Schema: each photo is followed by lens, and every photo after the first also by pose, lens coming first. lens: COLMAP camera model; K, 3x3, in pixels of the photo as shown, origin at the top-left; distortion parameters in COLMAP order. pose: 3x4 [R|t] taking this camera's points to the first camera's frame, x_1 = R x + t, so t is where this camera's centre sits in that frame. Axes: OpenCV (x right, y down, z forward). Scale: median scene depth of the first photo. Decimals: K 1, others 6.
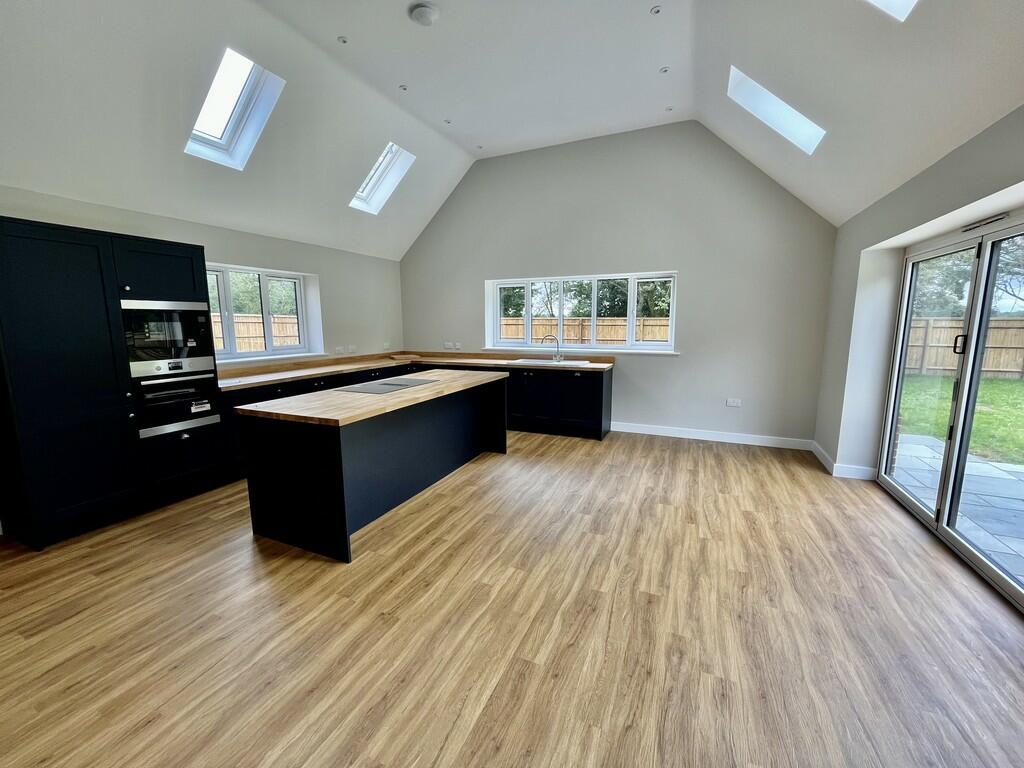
lens RADIAL K [[415.8, 0, 511.4], [0, 415.8, 383.5], [0, 0, 1]] dist [-0.004705, 0.001547]
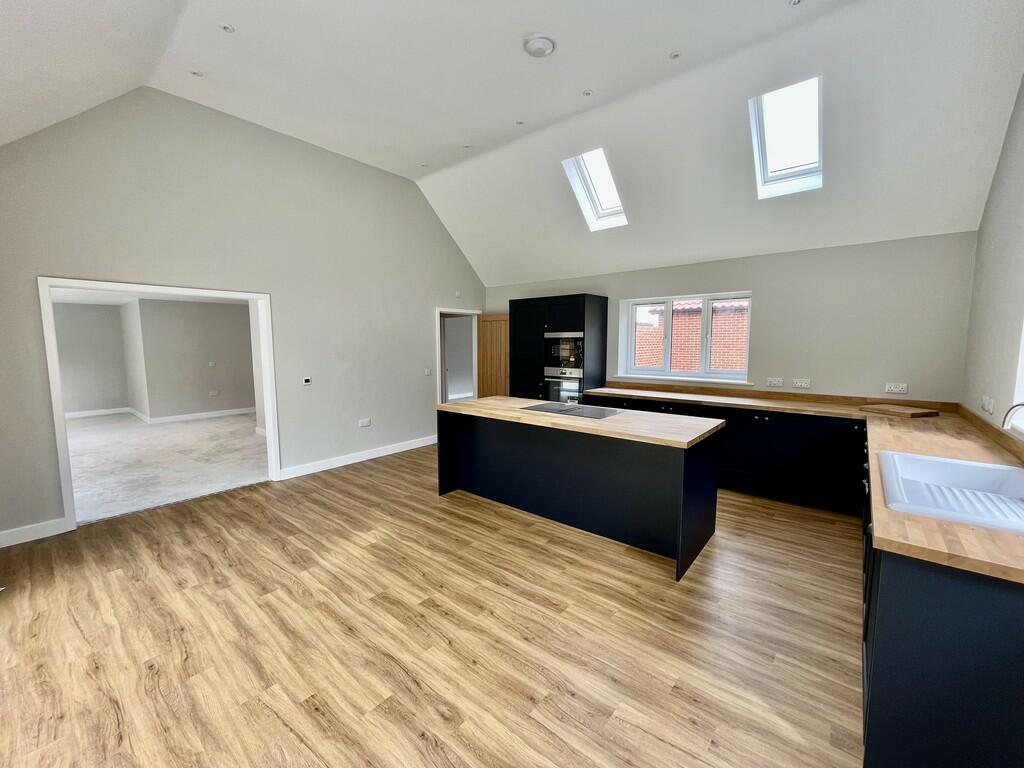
lens RADIAL K [[415.8, 0, 510.8], [0, 415.8, 383.3], [0, 0, 1]] dist [-0.004705, 0.001547]
pose [[-0.274811, 0.105363, -0.955708, 0.996695], [-0.136465, 0.979641, 0.147242, -0.264489], [0.951765, 0.170884, -0.254838, 1.541807]]
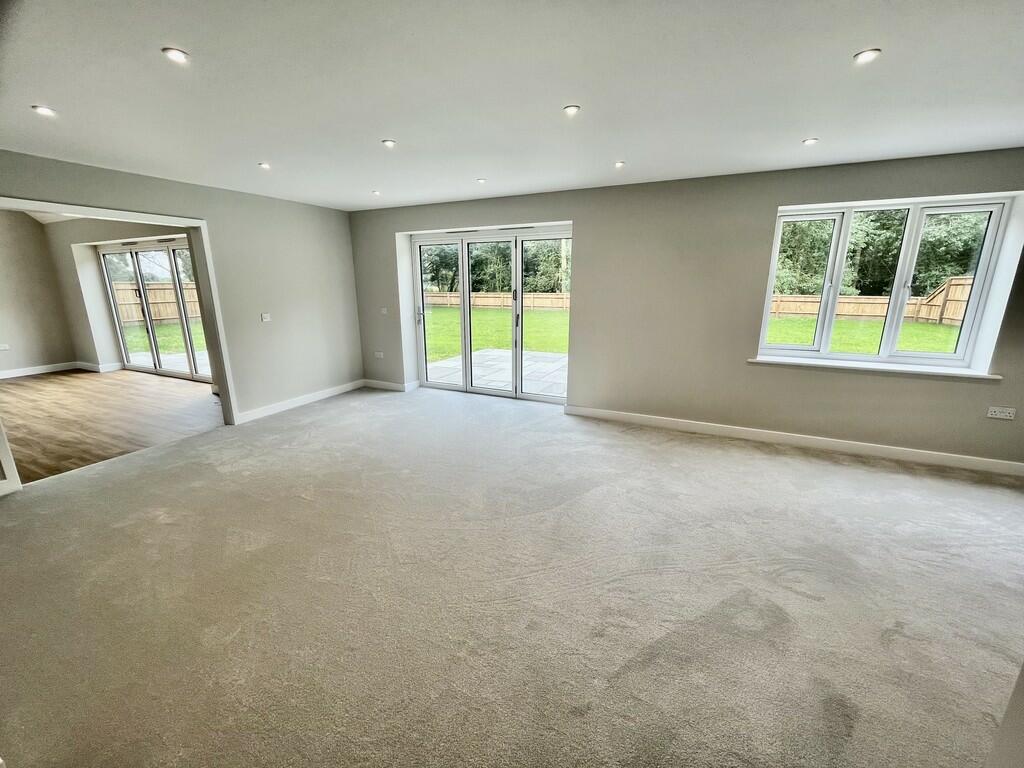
lens RADIAL K [[415.8, 0, 508.7], [0, 415.8, 389.9], [0, 0, 1]] dist [-0.004705, 0.001547]
pose [[0.031560, -0.239923, 0.970279, -1.359949], [0.149589, 0.960962, 0.232754, 0.209001], [-0.988245, 0.137797, 0.066218, -1.247841]]
